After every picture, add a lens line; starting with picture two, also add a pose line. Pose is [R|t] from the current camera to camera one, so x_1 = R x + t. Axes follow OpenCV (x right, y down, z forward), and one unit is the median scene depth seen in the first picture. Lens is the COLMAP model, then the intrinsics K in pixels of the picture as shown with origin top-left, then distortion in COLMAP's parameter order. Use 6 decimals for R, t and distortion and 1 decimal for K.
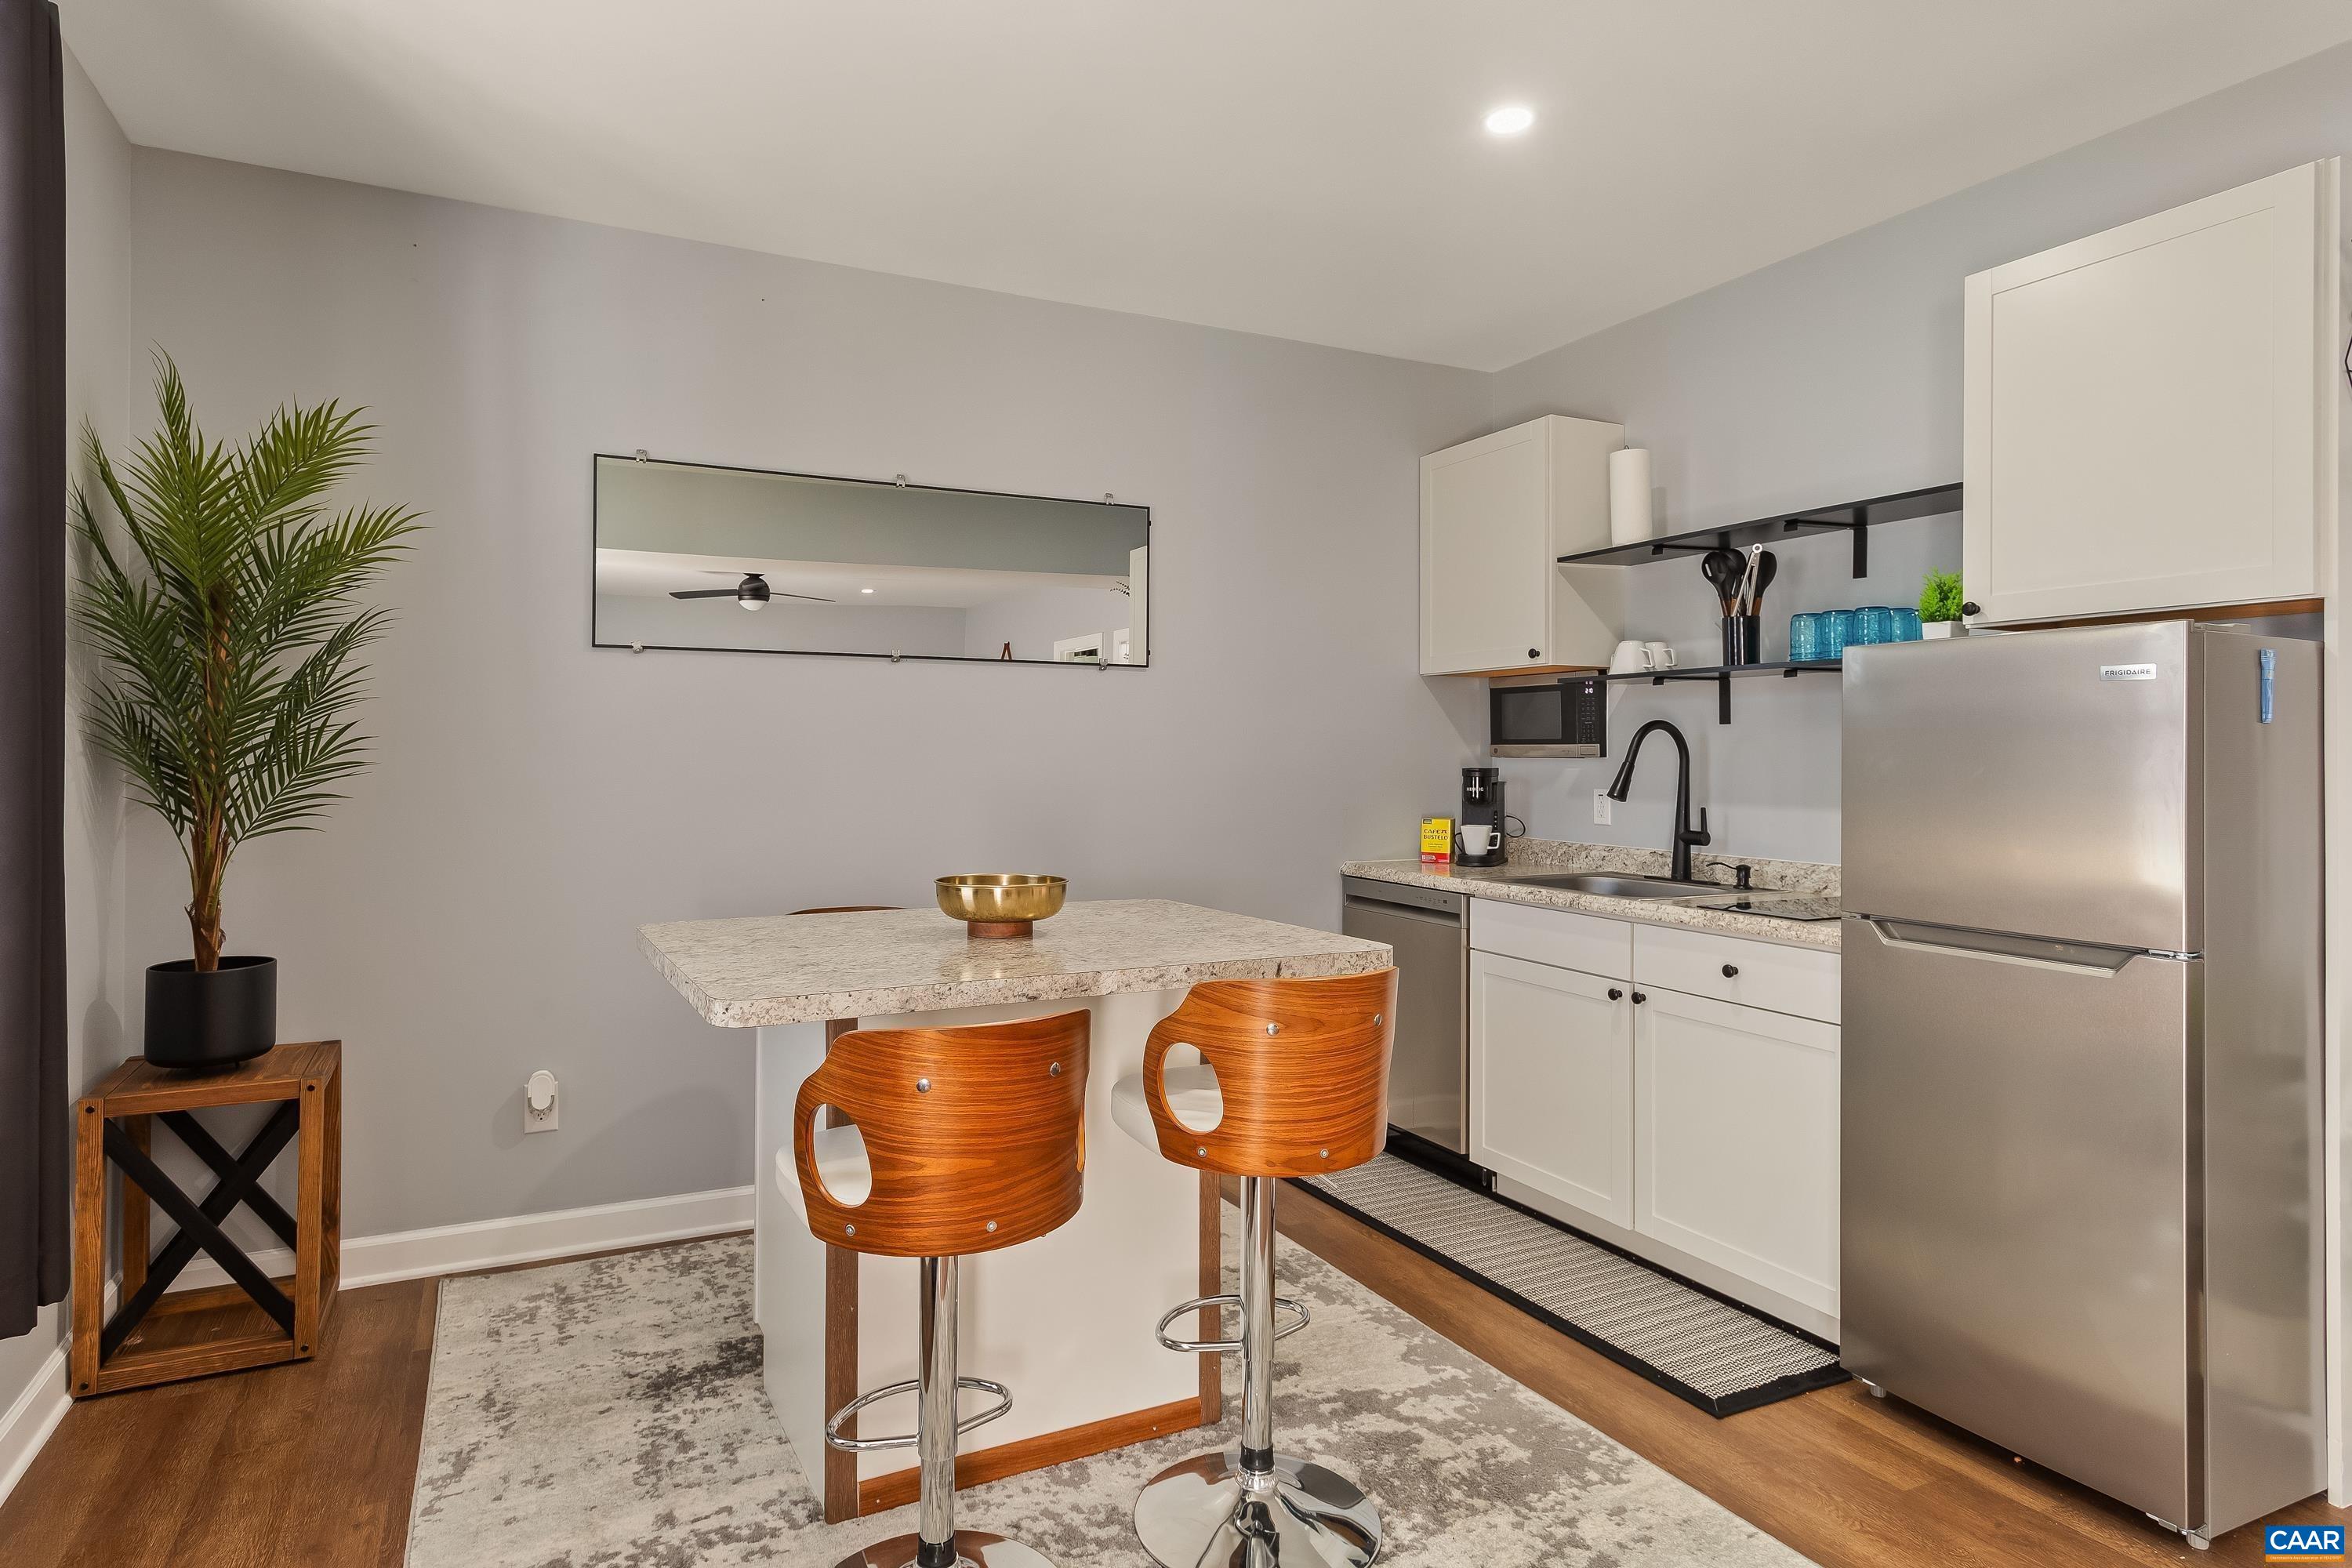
lens RADIAL K [[1360.0, 0, 1177.2], [0, 1360.0, 765.3], [0, 0, 1]] dist [0.020594, 0.000710]
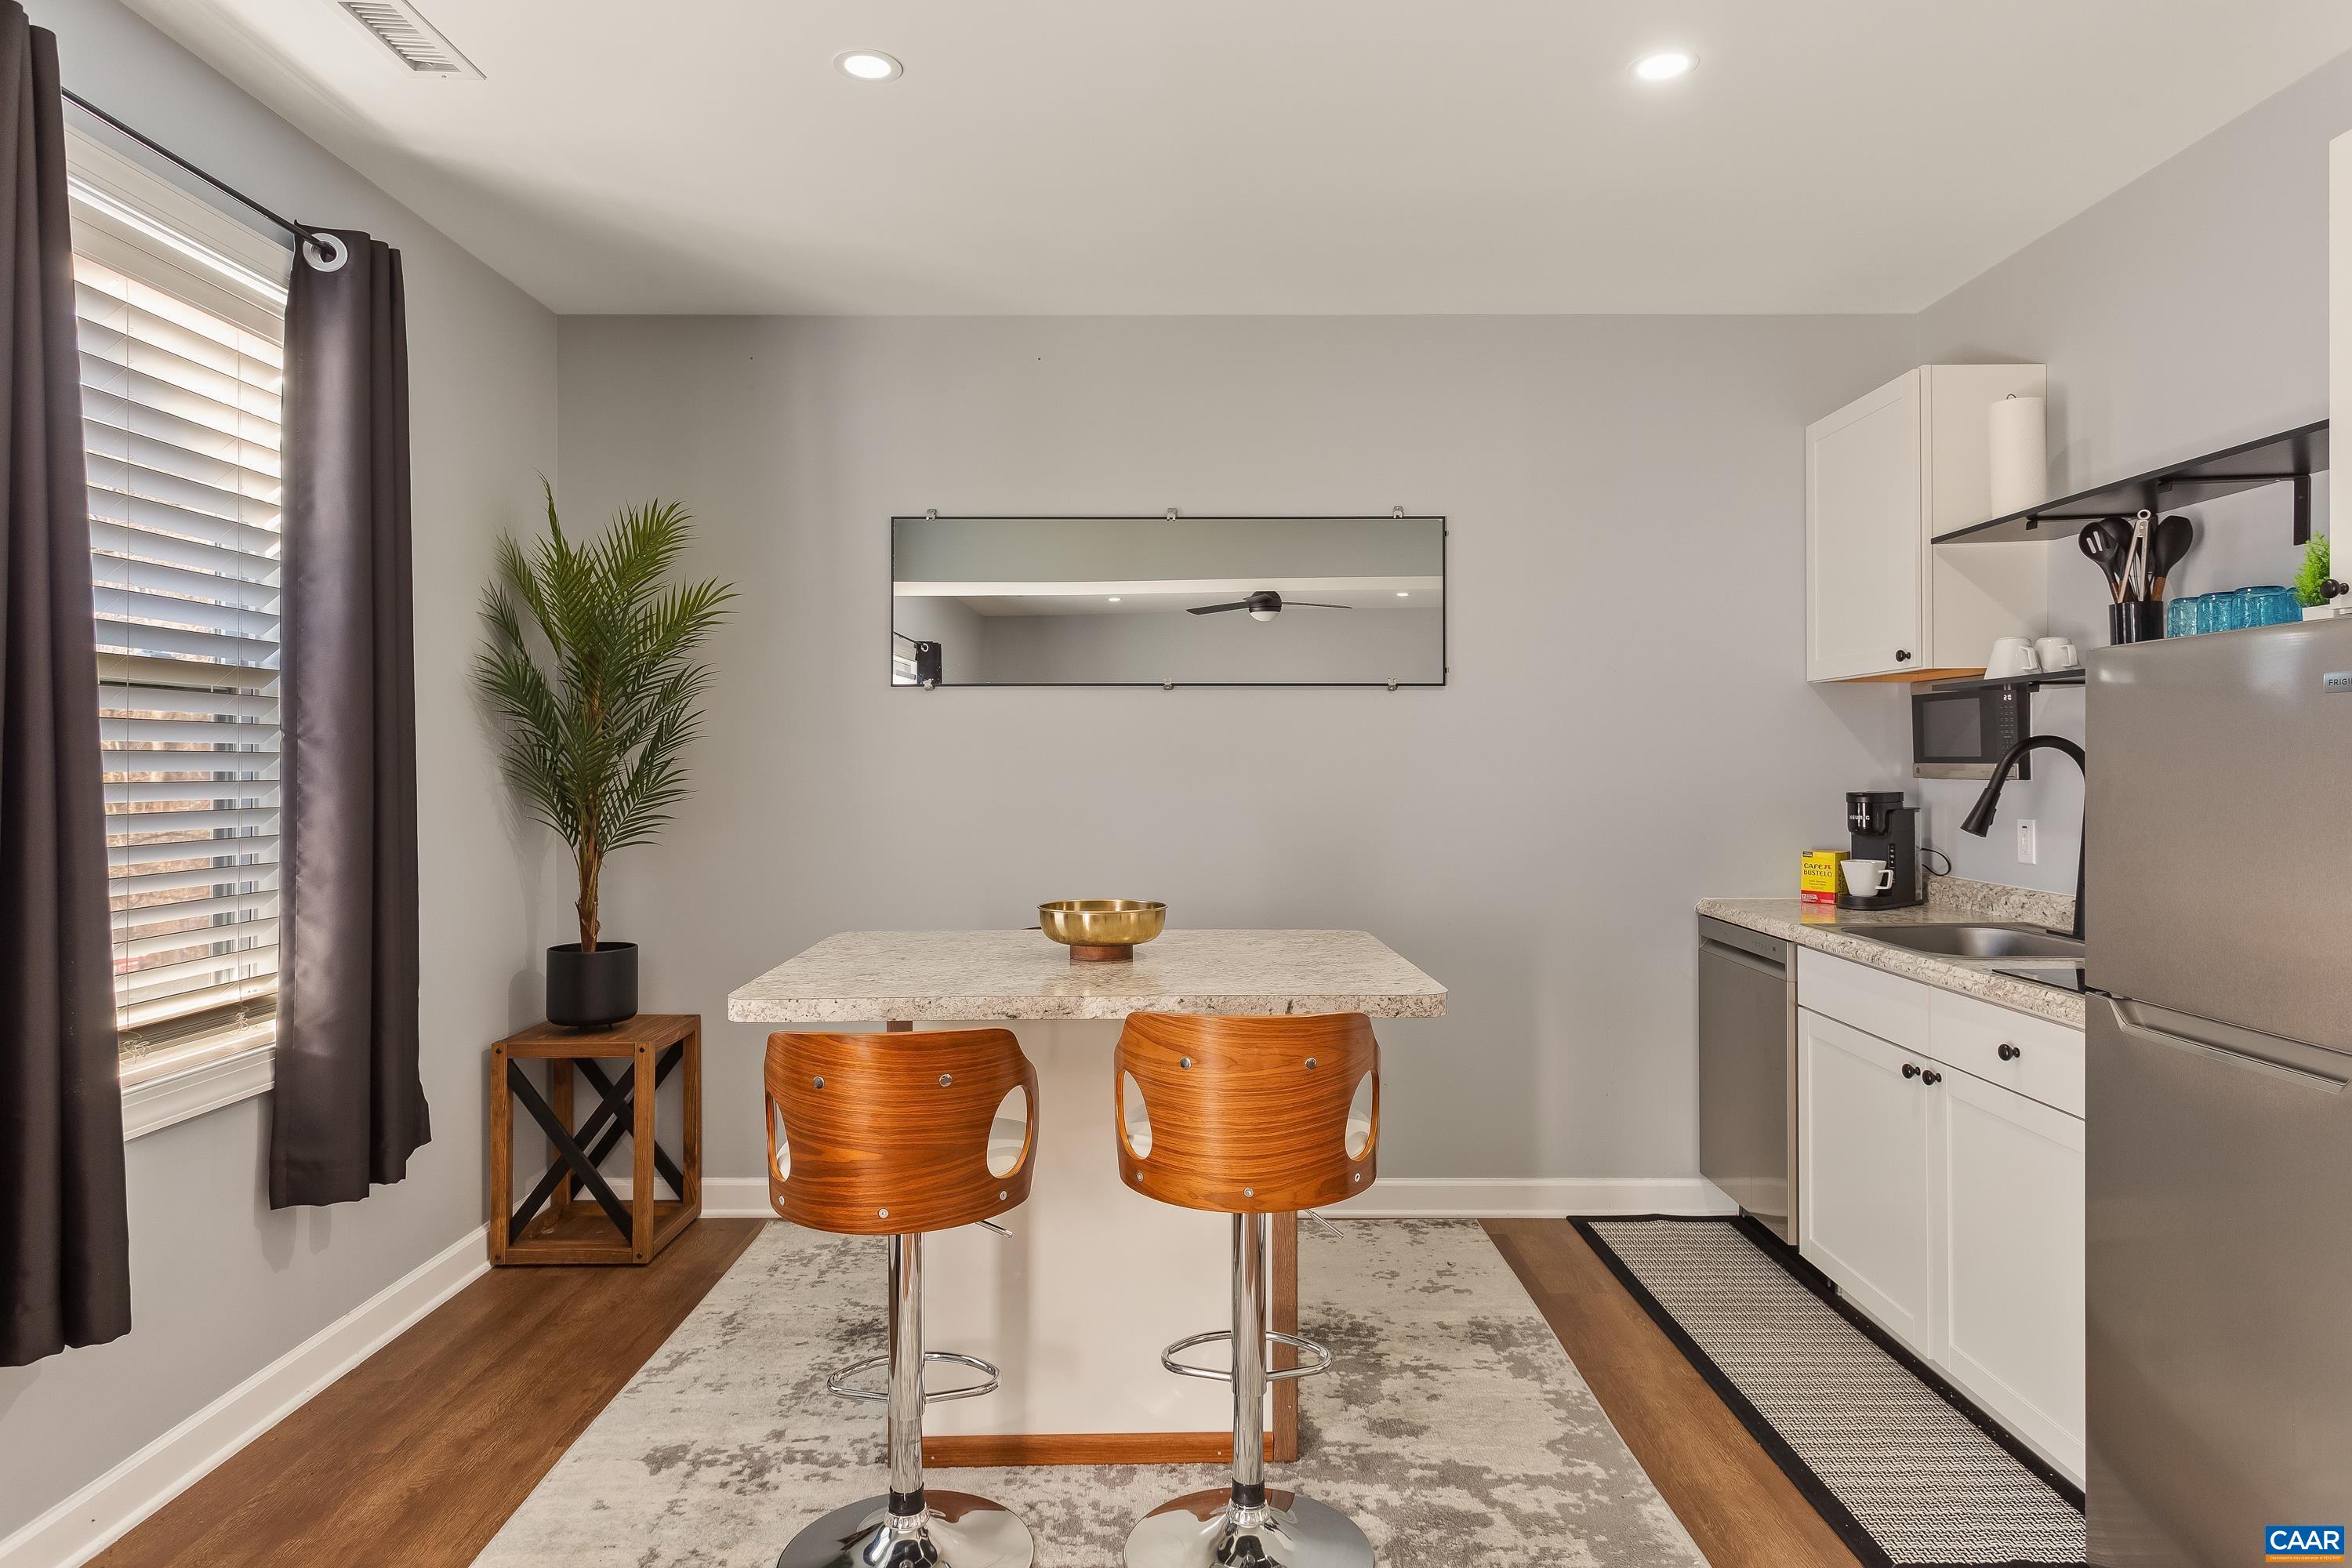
lens RADIAL K [[1455.0, 0, 1179.4], [0, 1455.0, 778.5], [0, 0, 1]] dist [0.012661, 0.002775]
pose [[0.900112, -0.000452, -0.435657, 0.384520], [0.001915, 0.999994, 0.002919, -0.016027], [0.435653, -0.003462, 0.900108, 0.014039]]
